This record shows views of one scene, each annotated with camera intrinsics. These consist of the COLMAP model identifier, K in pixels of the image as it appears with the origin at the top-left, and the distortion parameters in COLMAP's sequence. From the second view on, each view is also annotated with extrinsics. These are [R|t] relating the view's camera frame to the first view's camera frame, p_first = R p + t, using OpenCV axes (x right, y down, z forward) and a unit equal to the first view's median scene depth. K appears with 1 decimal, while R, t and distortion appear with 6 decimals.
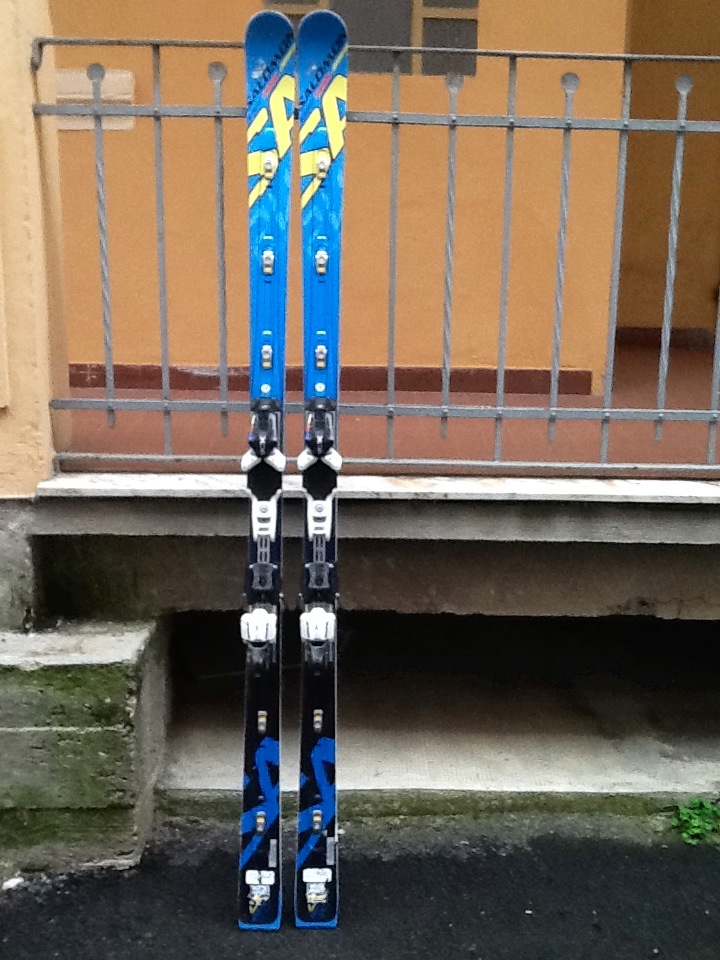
lens RADIAL K [[1176.9, 0, 360.0], [0, 1176.9, 480.0], [0, 0, 1]] dist [0.007932, -0.001415]
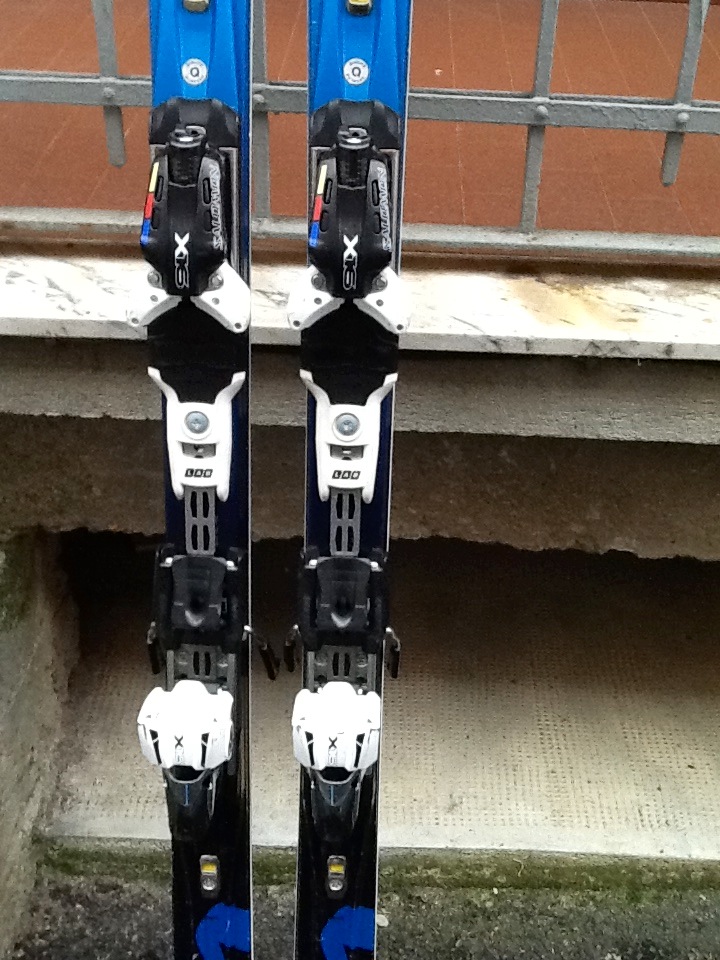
lens RADIAL K [[1177.5, 0, 360.0], [0, 1177.5, 480.0], [0, 0, 1]] dist [0.015778, -0.001180]
pose [[0.998982, 0.033219, -0.030525, -0.016938], [-0.020396, 0.936082, 0.351191, -0.080683], [0.040240, -0.350210, 0.935806, 0.588800]]
